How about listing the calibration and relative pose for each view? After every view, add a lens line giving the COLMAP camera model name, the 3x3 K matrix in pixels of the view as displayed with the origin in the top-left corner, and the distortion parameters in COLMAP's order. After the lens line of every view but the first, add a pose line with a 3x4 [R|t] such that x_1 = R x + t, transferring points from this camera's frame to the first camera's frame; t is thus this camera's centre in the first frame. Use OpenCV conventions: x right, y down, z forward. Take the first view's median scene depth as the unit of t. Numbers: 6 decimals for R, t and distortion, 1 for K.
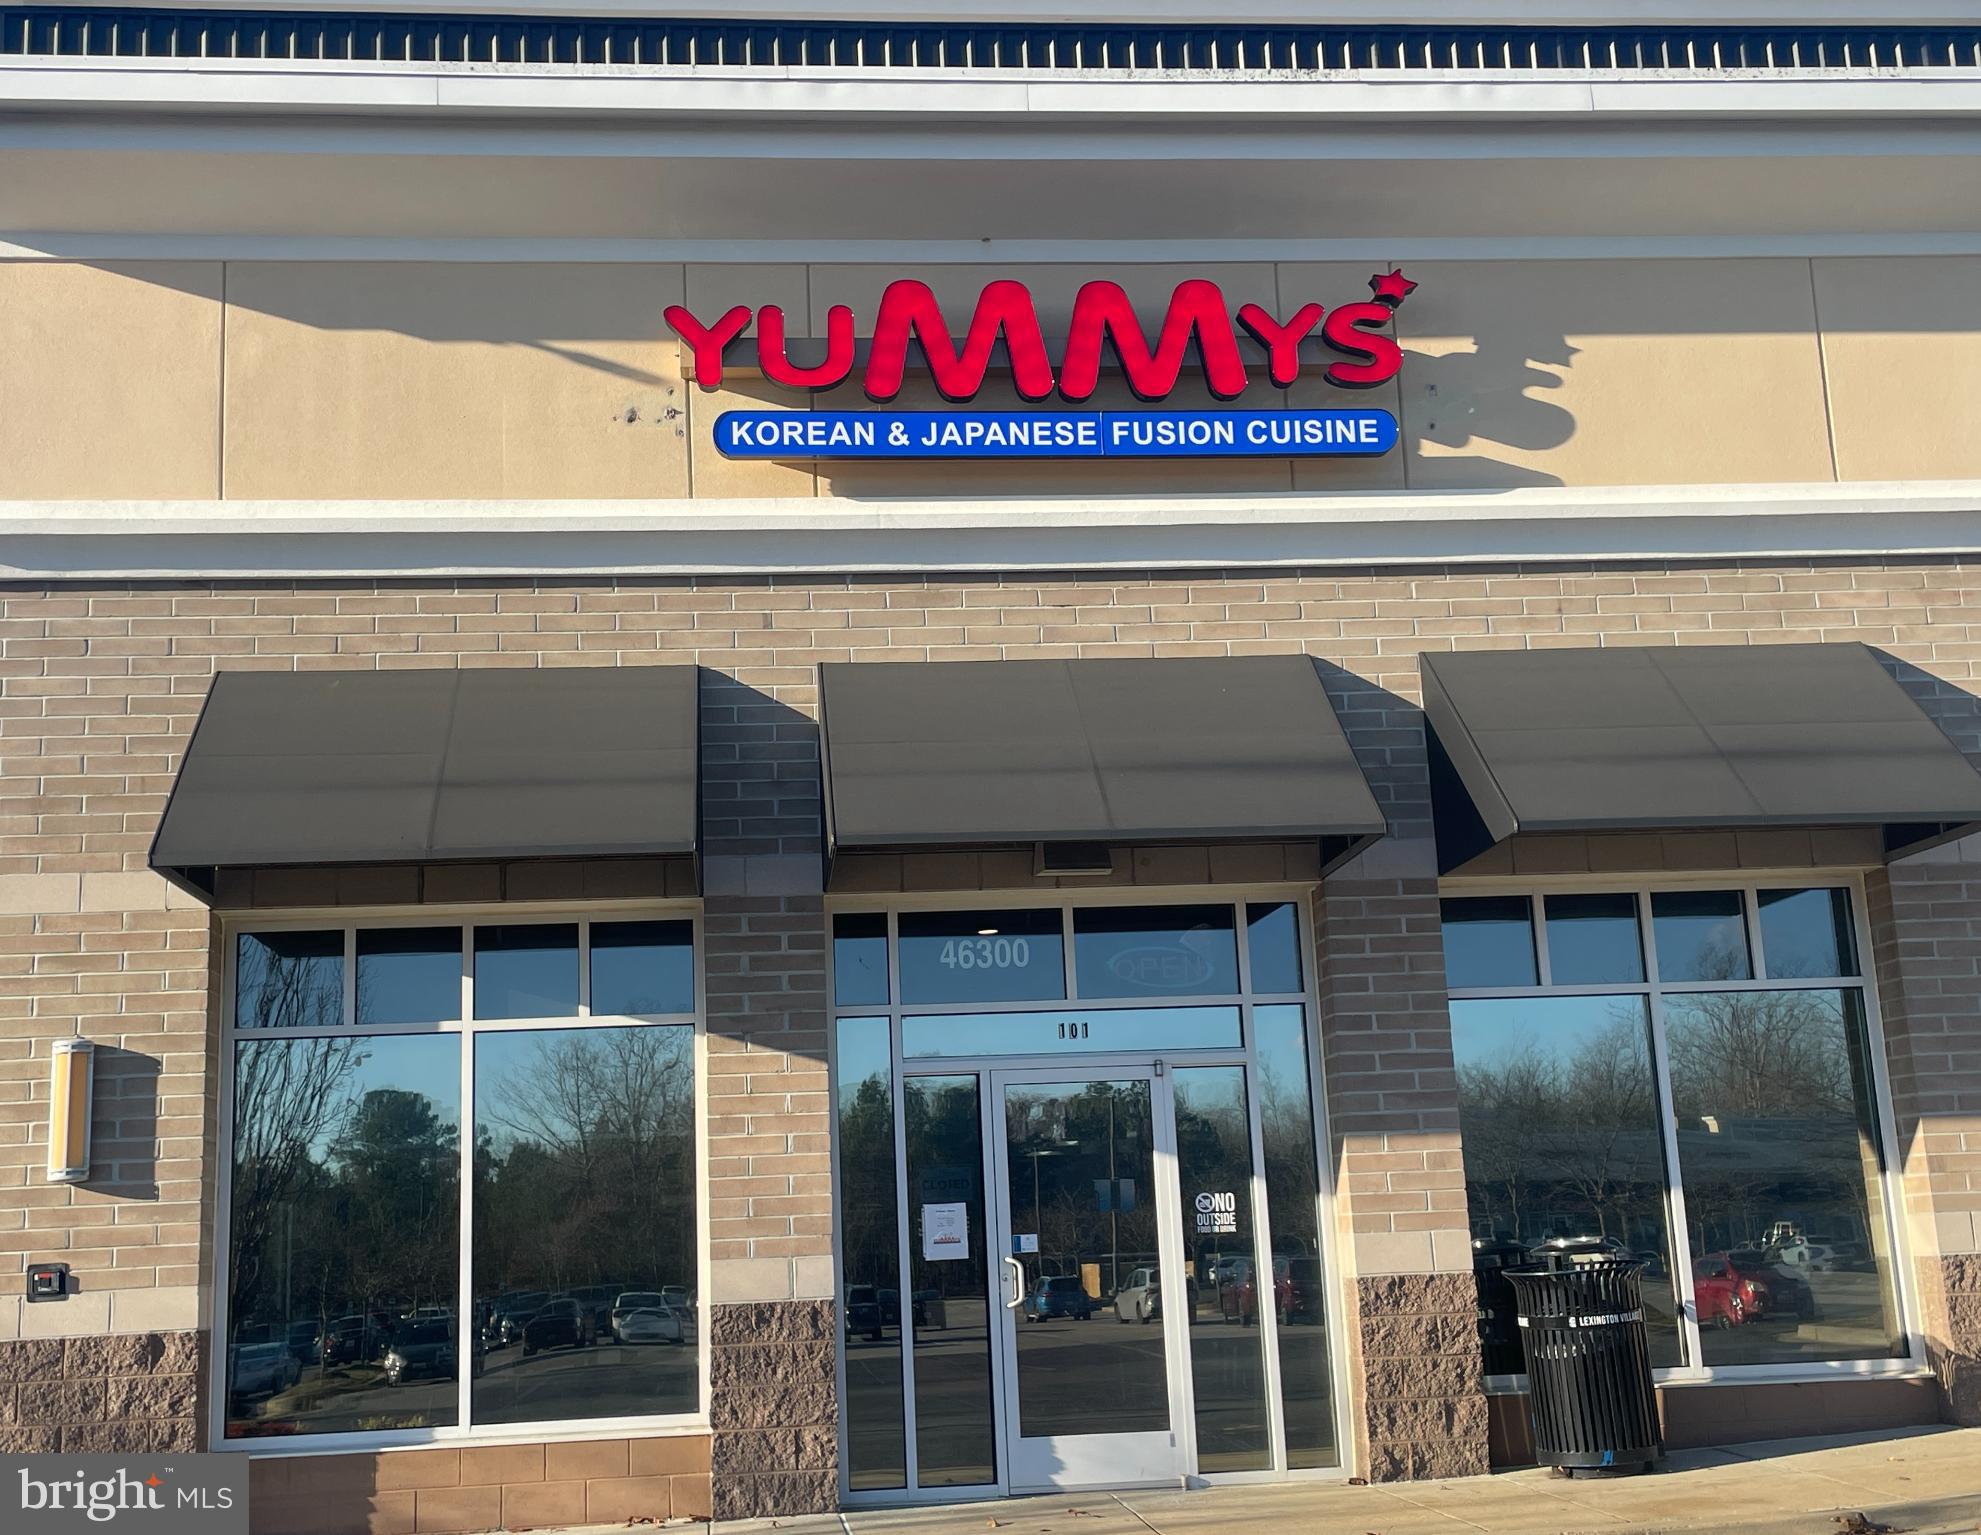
lens RADIAL K [[2303.3, 0, 990.8], [0, 2303.3, 799.7], [0, 0, 1]] dist [0.143601, -0.276769]
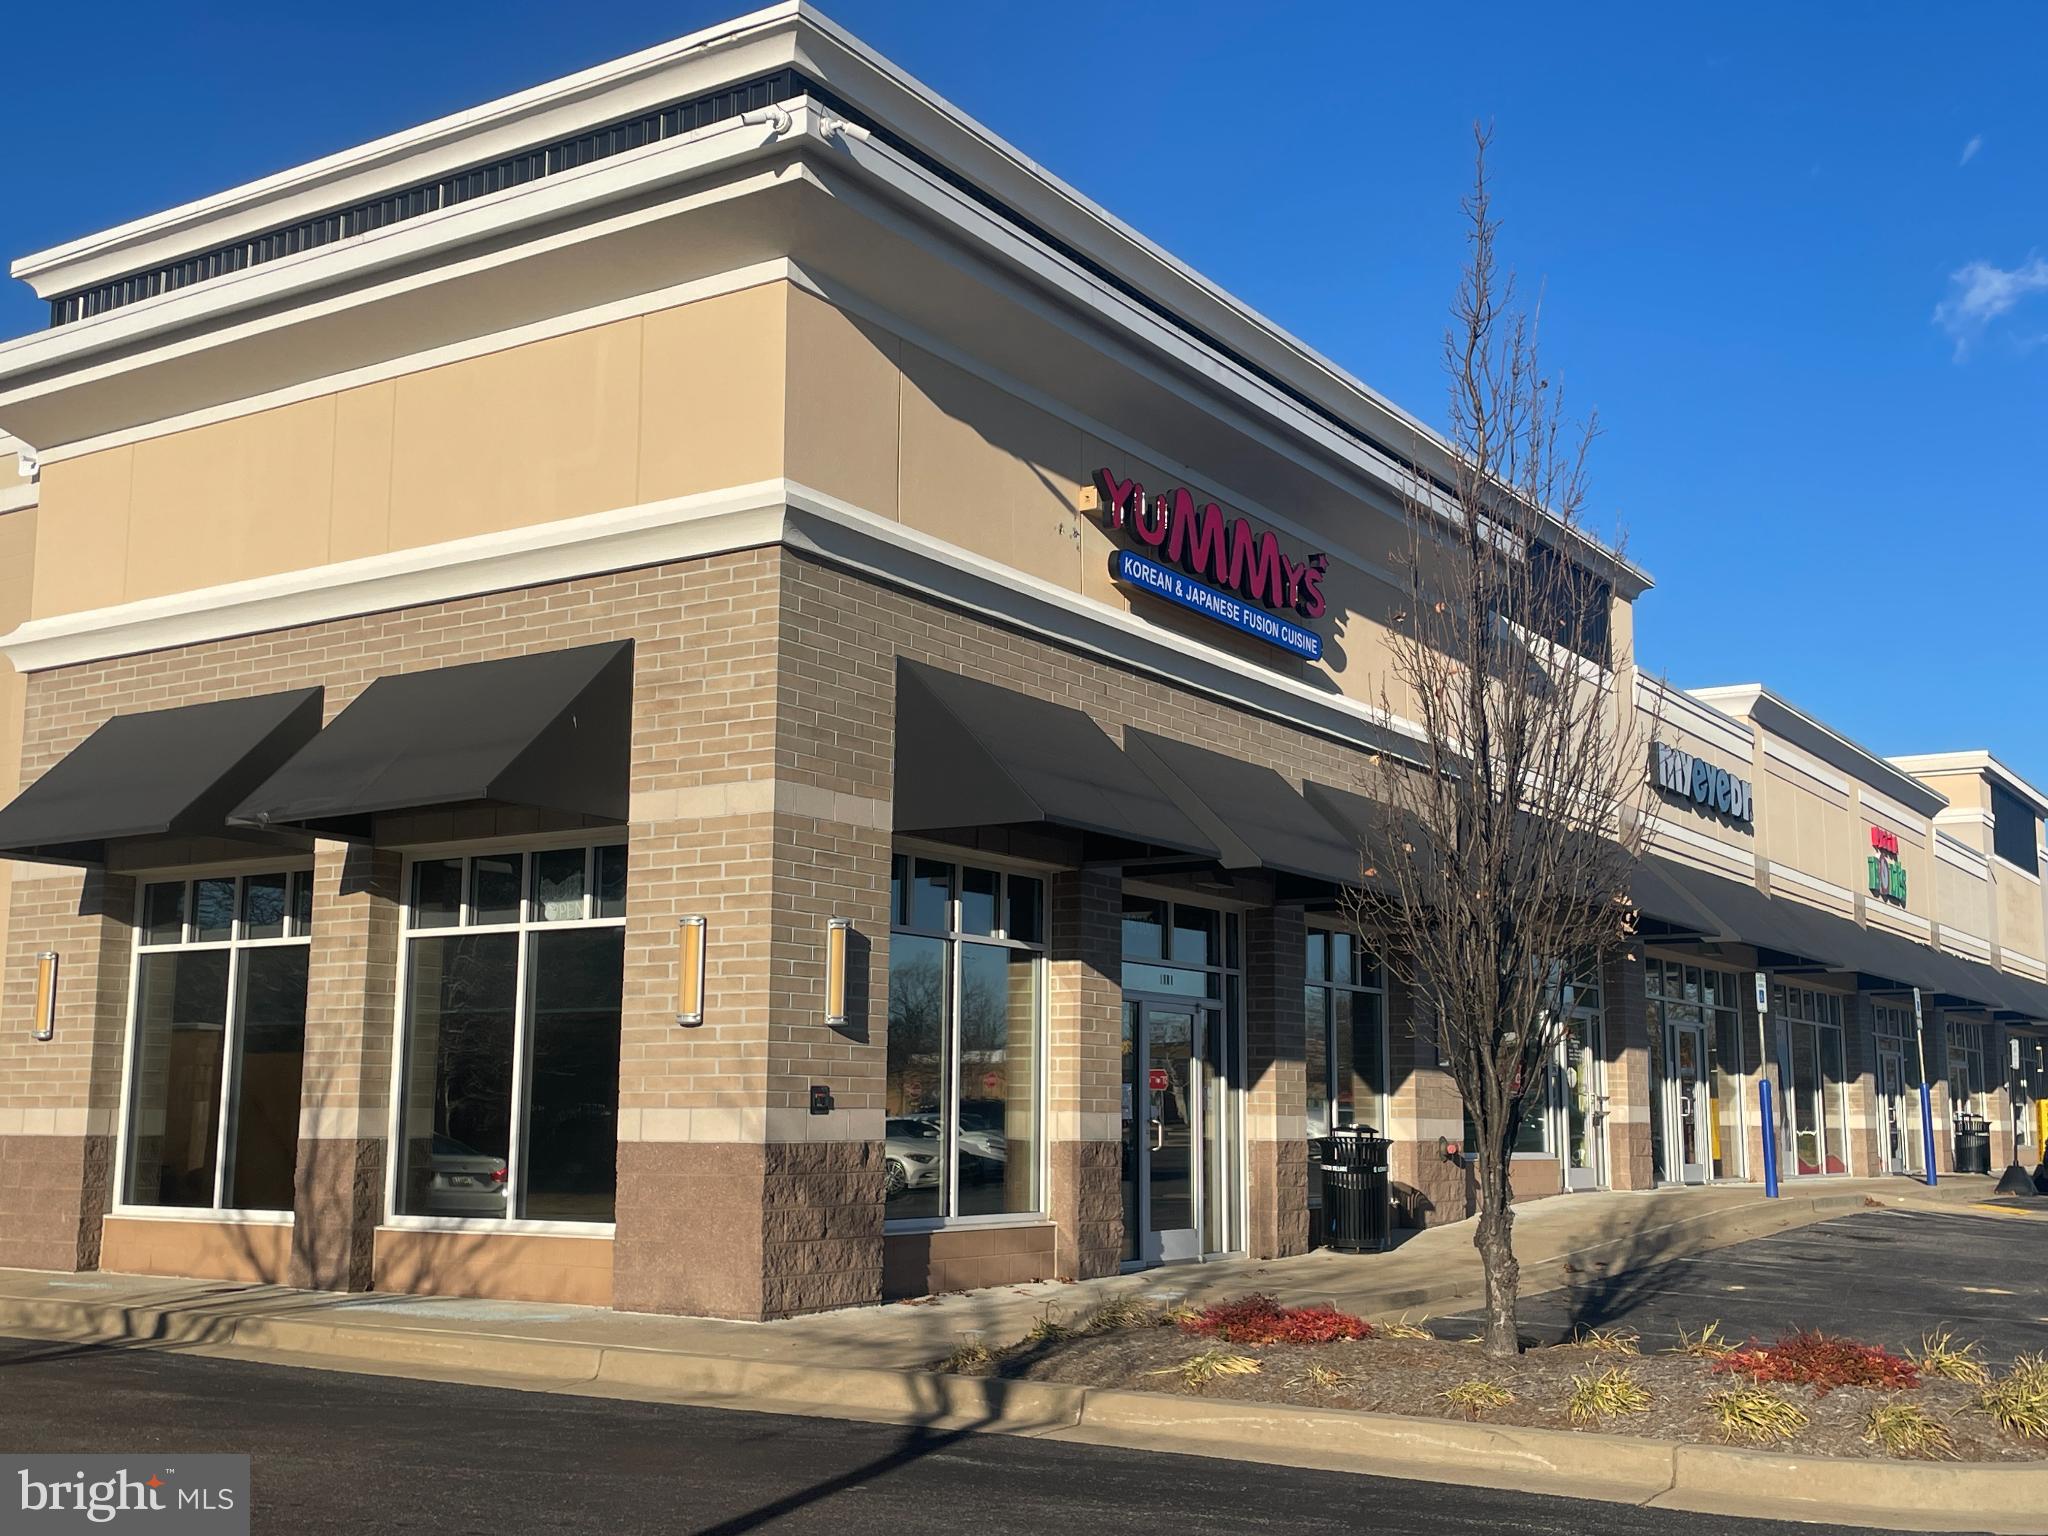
lens RADIAL K [[2177.0, 0, 1024.0], [0, 2177.0, 768.0], [0, 0, 1]] dist [0.097852, -0.011728]
pose [[0.619583, 0.173268, 0.765568, -1.203272], [-0.197495, 0.978367, -0.061594, 0.069624], [-0.759679, -0.113033, 0.640399, 0.132905]]
